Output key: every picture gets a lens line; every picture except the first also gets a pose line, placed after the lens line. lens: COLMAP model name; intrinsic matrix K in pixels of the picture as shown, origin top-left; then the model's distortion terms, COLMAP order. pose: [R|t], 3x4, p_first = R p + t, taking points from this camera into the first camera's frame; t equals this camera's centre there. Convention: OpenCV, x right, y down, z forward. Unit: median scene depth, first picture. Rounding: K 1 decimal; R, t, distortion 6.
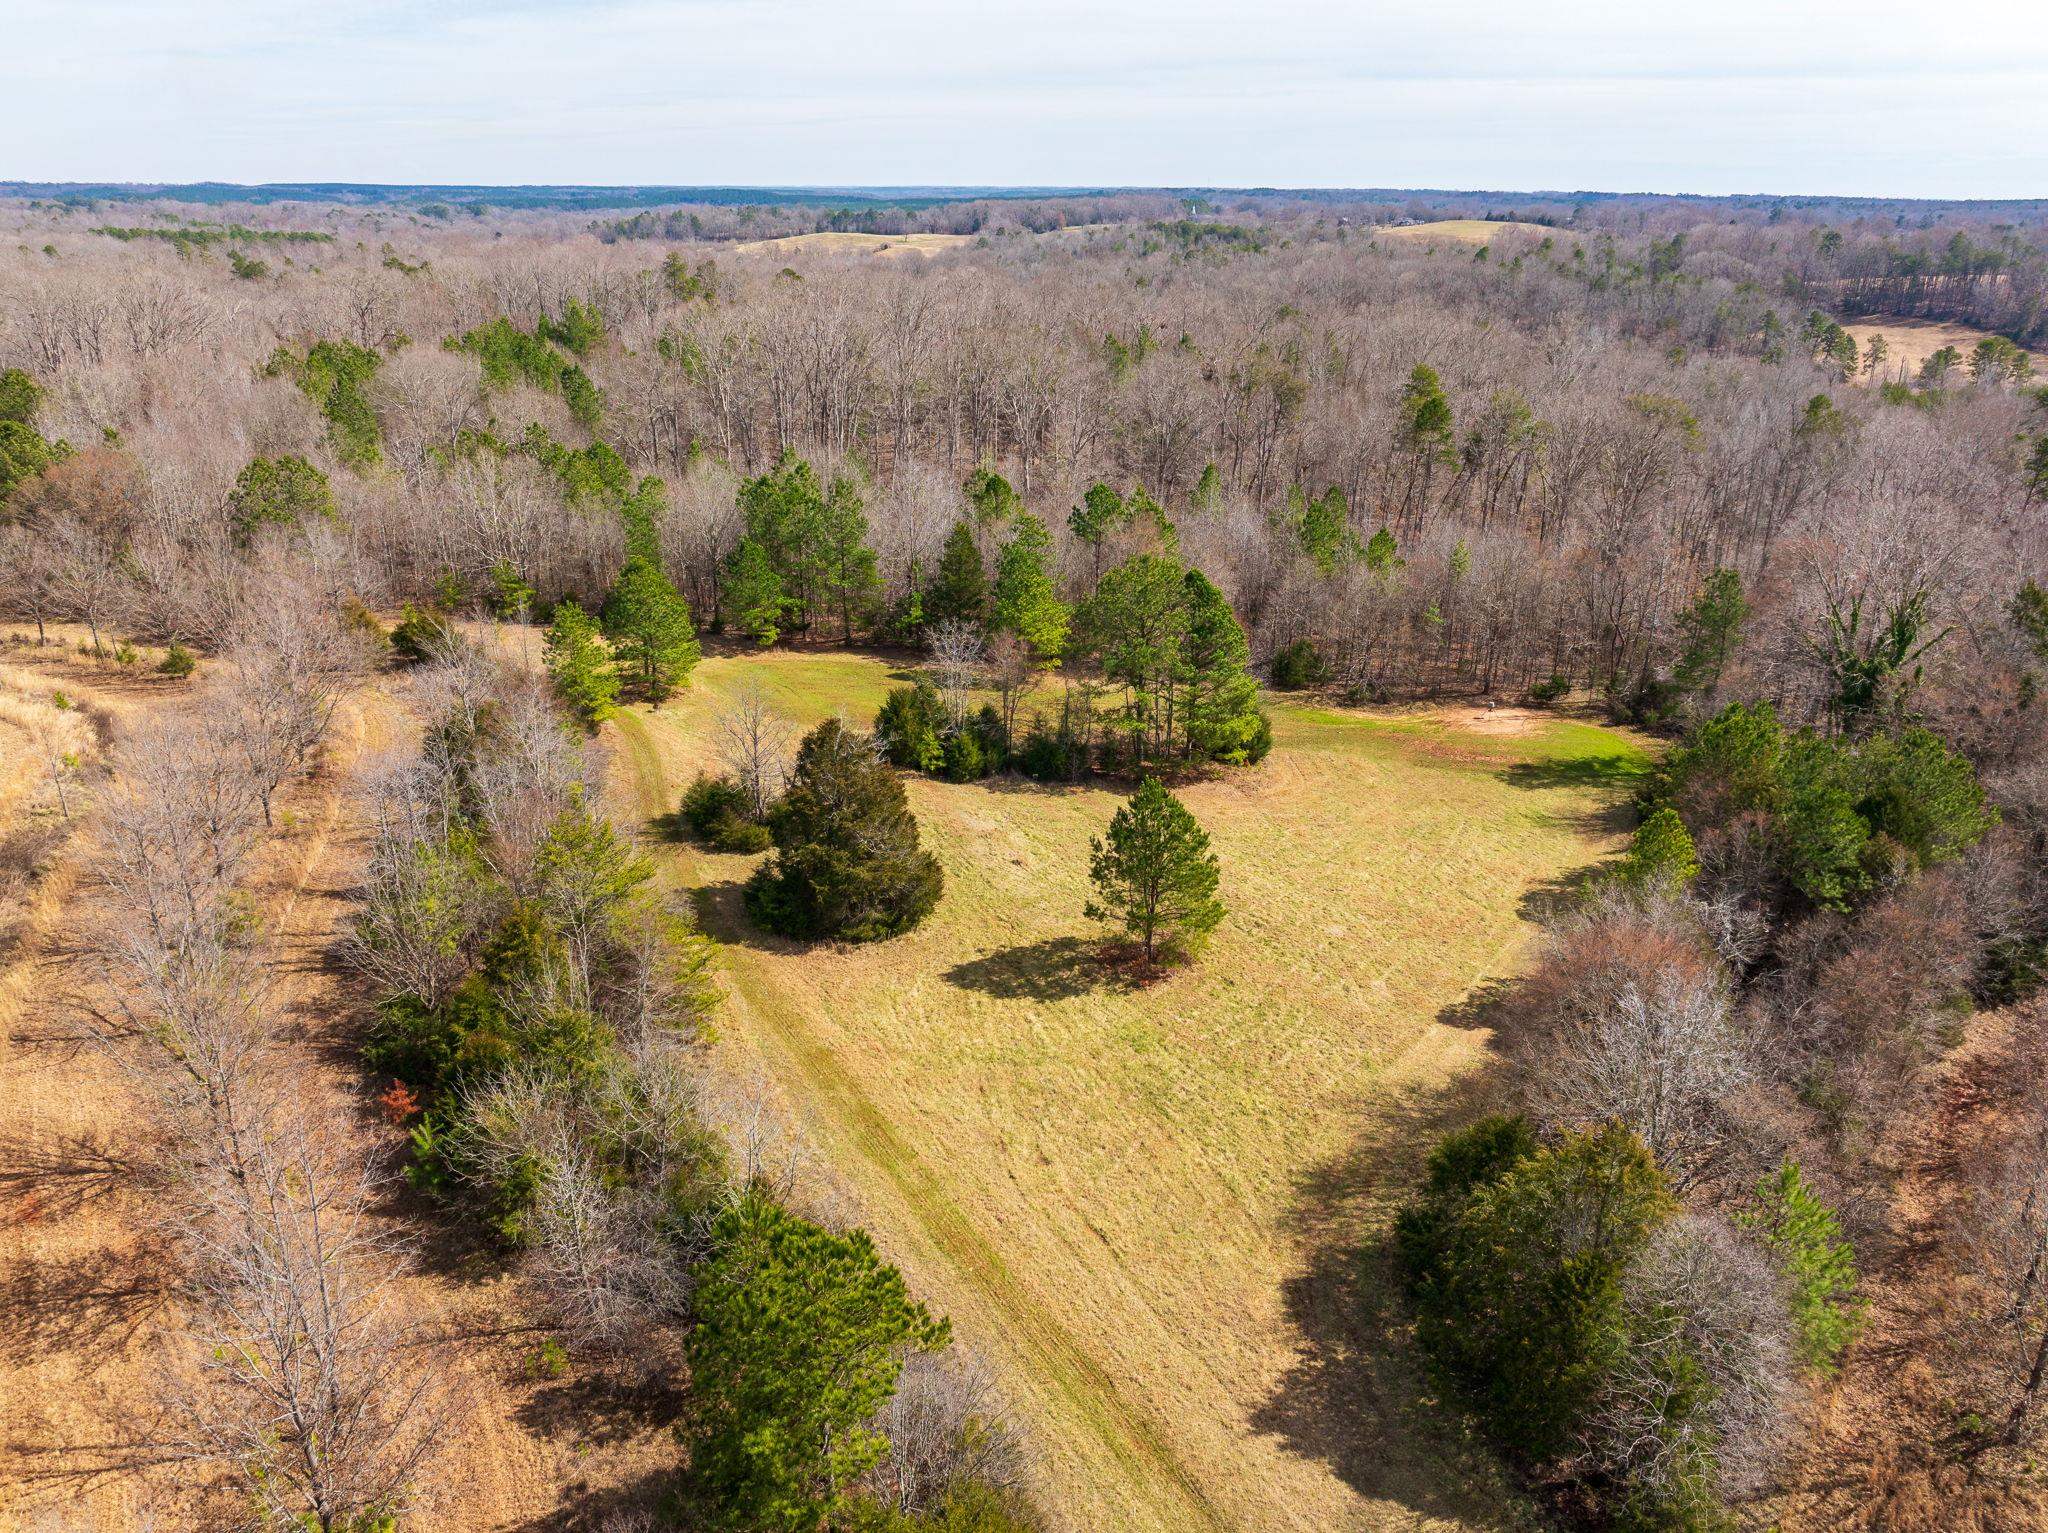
lens RADIAL K [[1429.1, 0, 1029.9], [0, 1429.1, 773.0], [0, 0, 1]] dist [-0.043938, 0.012941]
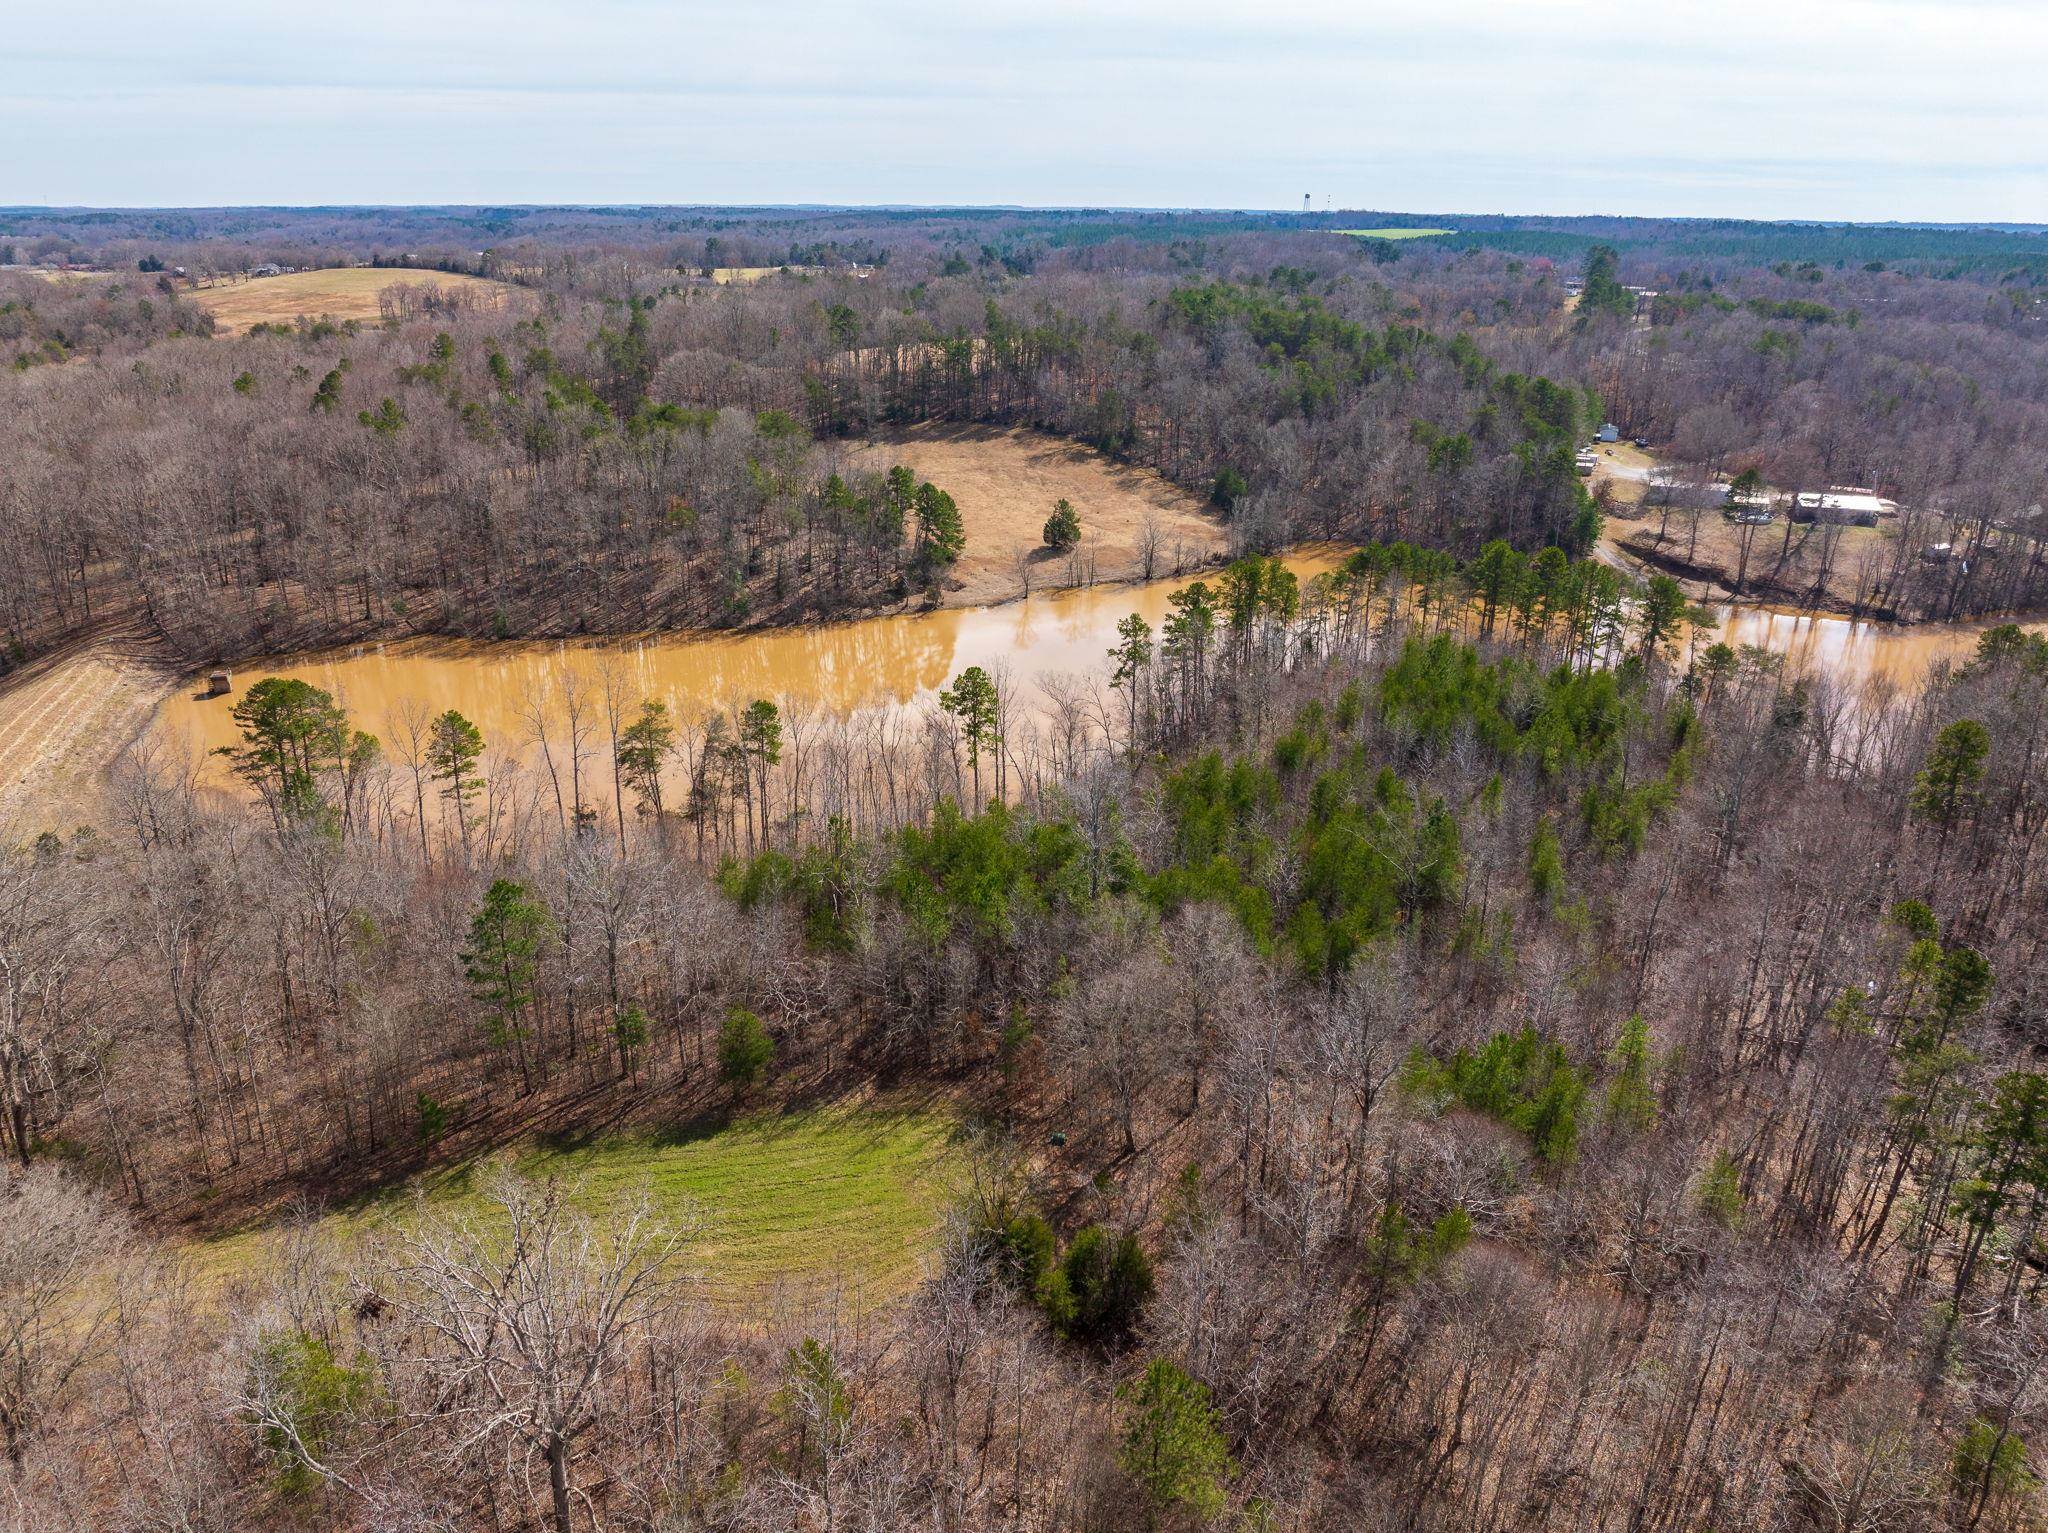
lens RADIAL K [[1429.1, 0, 1029.9], [0, 1429.1, 773.0], [0, 0, 1]] dist [-0.043938, 0.012941]
pose [[0.773670, -0.233818, 0.588867, 0.653073], [0.237433, 0.968681, 0.072683, -0.742074], [-0.587419, 0.083584, 0.804955, 1.518211]]
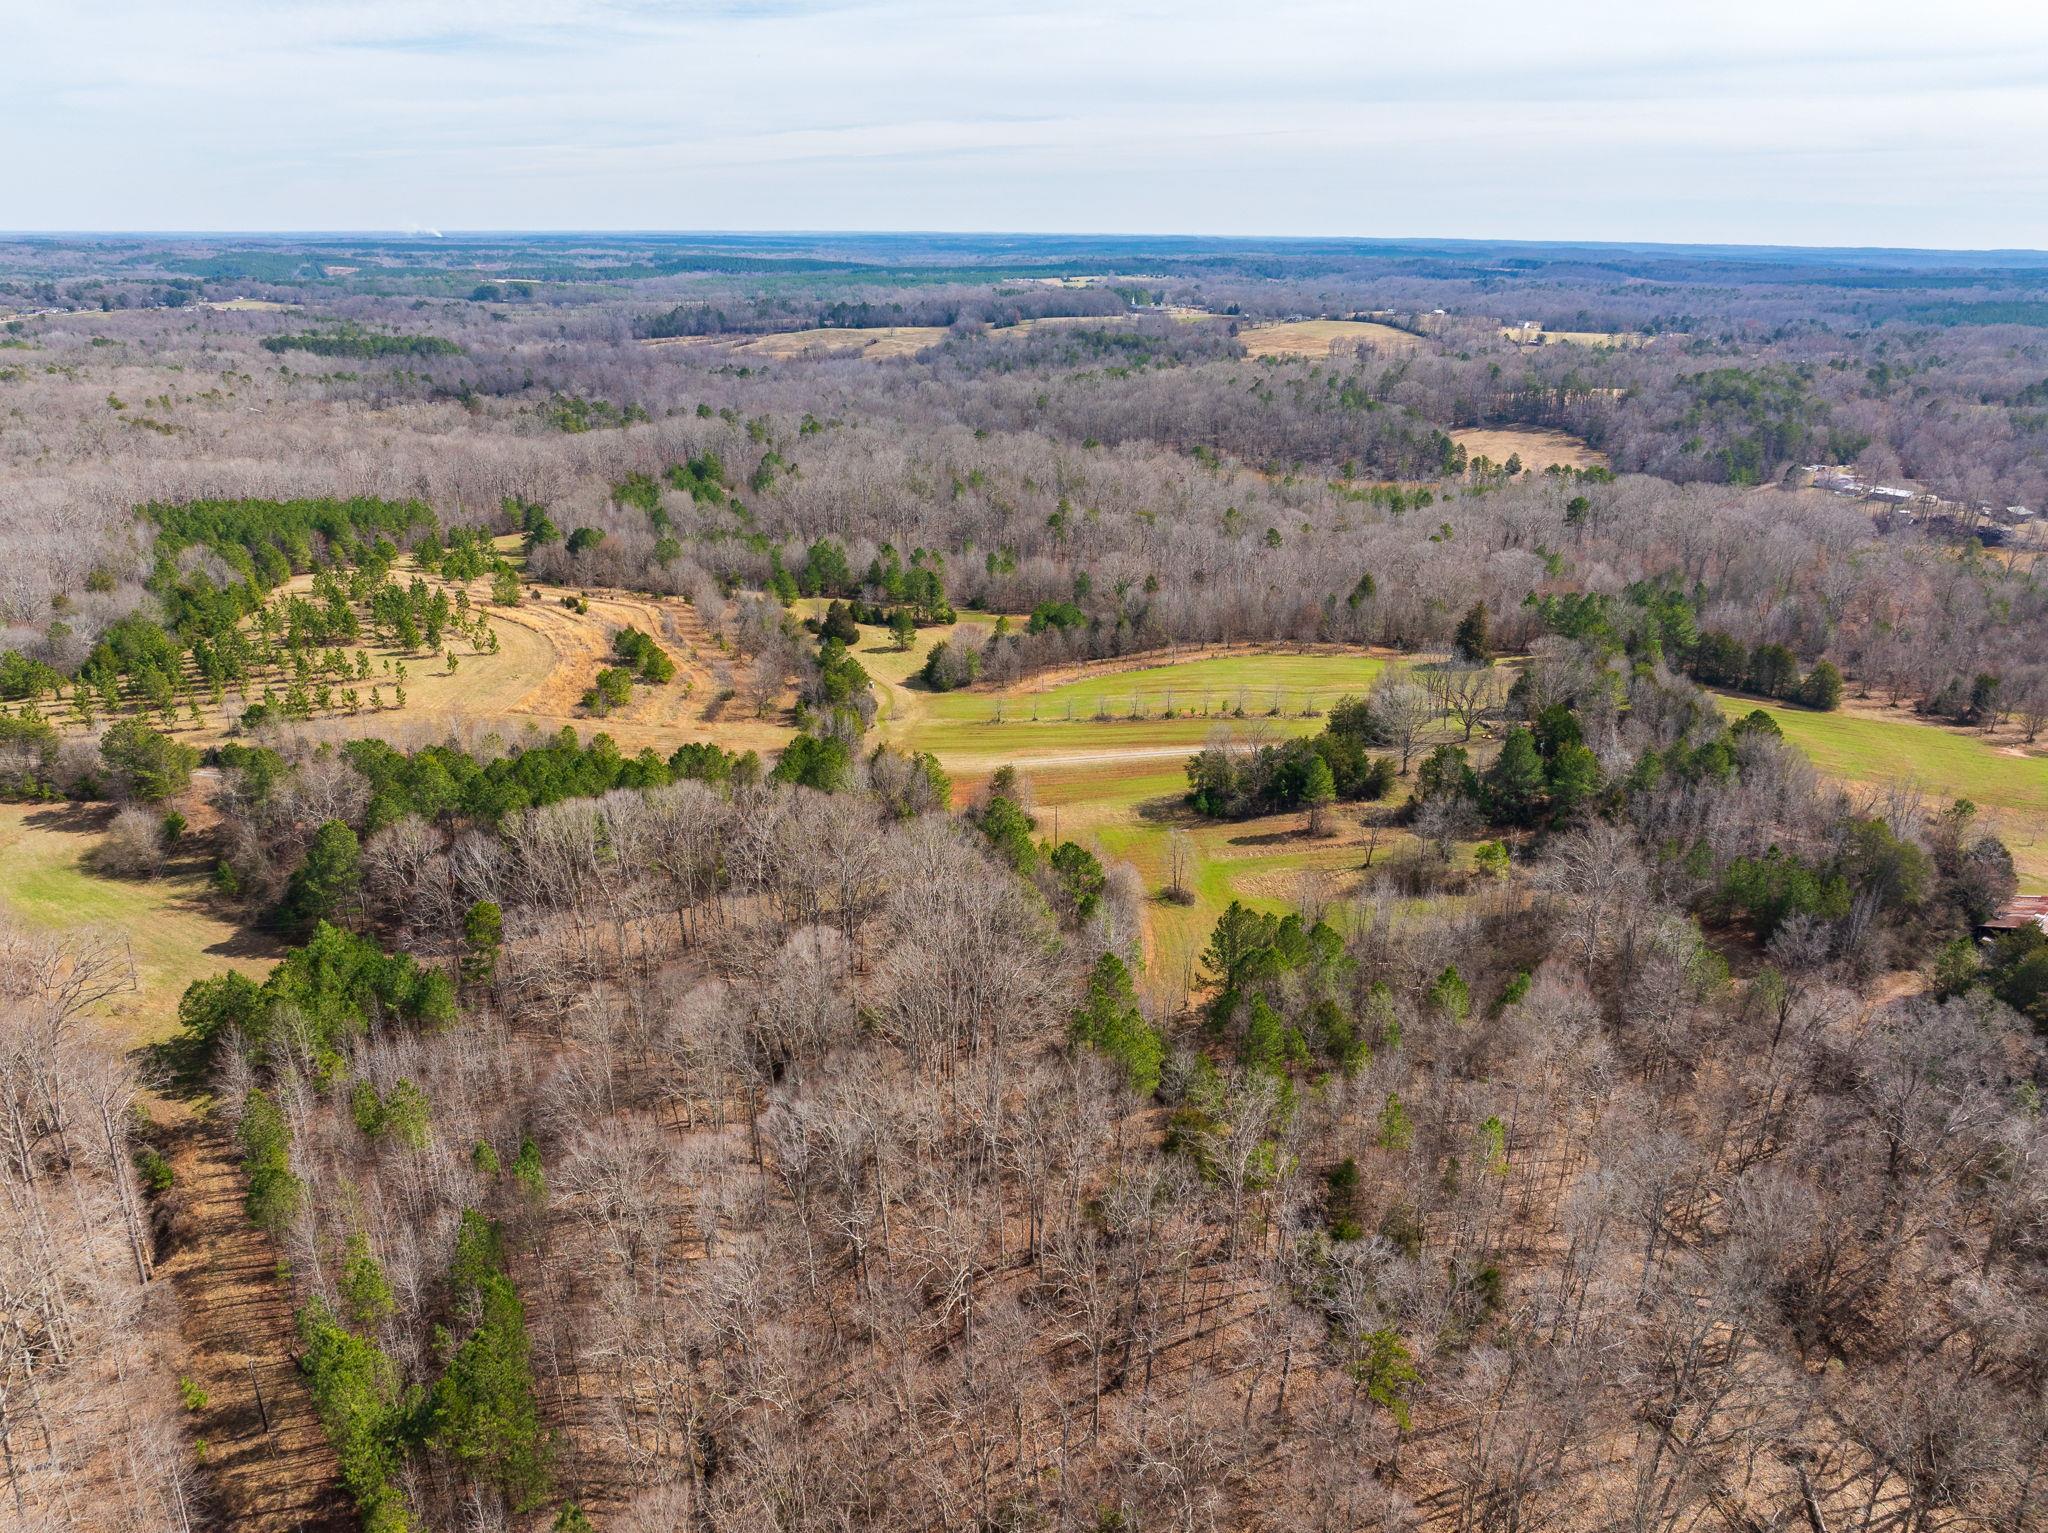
lens RADIAL K [[1421.9, 0, 1032.2], [0, 1421.9, 789.5], [0, 0, 1]] dist [-0.025218, -0.019909]
pose [[0.999994, 0.000597, 0.003313, 0.278553], [-0.000551, 0.999905, -0.013766, 0.367892], [-0.003321, 0.013764, 0.999900, -2.080835]]
